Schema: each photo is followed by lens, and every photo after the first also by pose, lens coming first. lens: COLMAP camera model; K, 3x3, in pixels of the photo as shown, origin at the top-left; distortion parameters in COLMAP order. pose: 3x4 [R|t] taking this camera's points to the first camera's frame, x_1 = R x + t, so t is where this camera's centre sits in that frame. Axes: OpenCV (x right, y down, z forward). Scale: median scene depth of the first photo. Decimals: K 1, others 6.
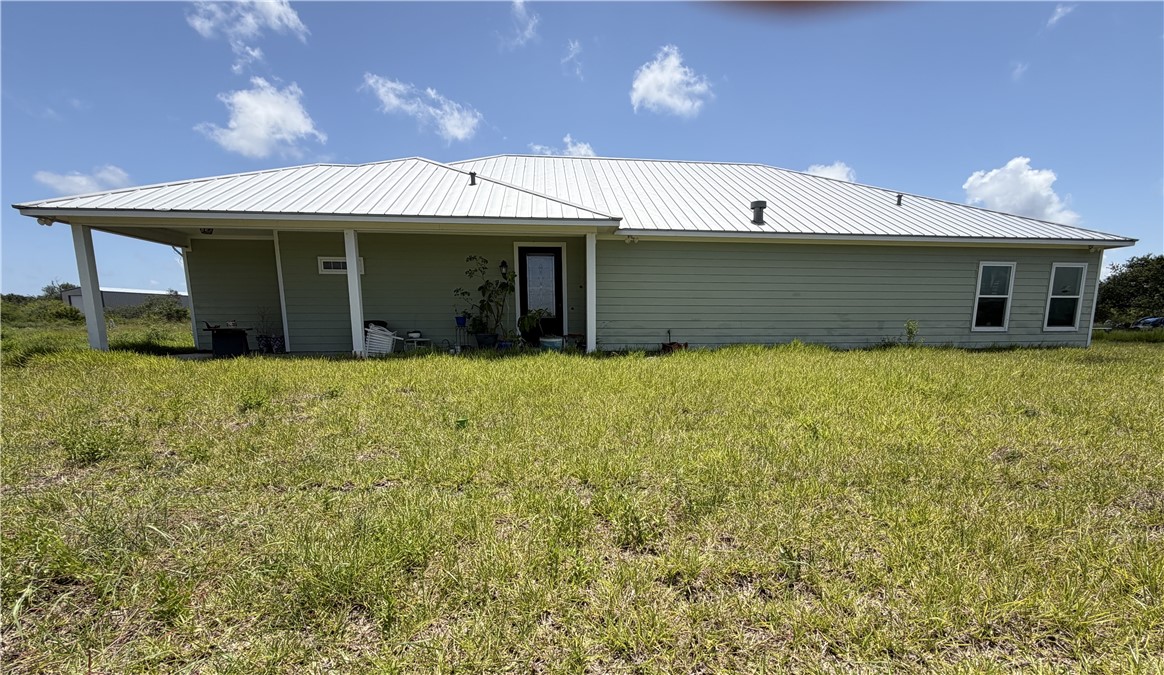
lens RADIAL K [[524.5, 0, 587.0], [0, 524.5, 407.0], [0, 0, 1]] dist [0.000810, 0.000520]
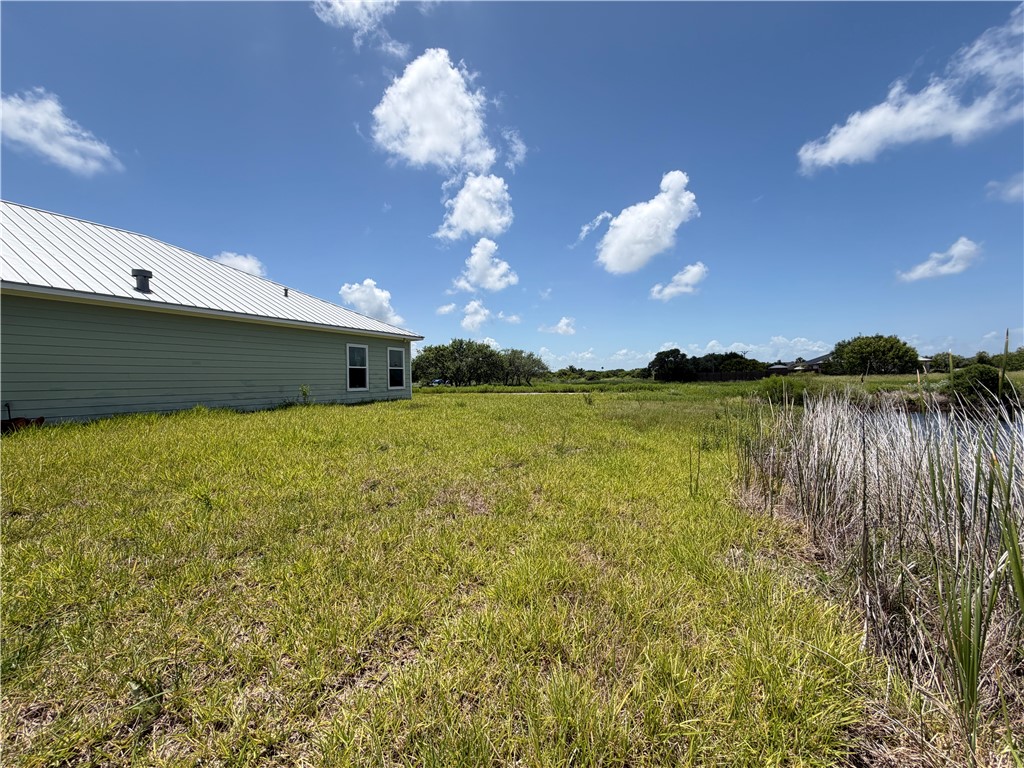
lens RADIAL K [[399.7, 0, 510.7], [0, 399.7, 379.9], [0, 0, 1]] dist [-0.003756, 0.000218]
pose [[0.551195, -0.012982, 0.834275, 0.085836], [0.145963, 0.985961, -0.081093, -0.025306], [-0.821510, 0.166471, 0.545352, 0.053935]]
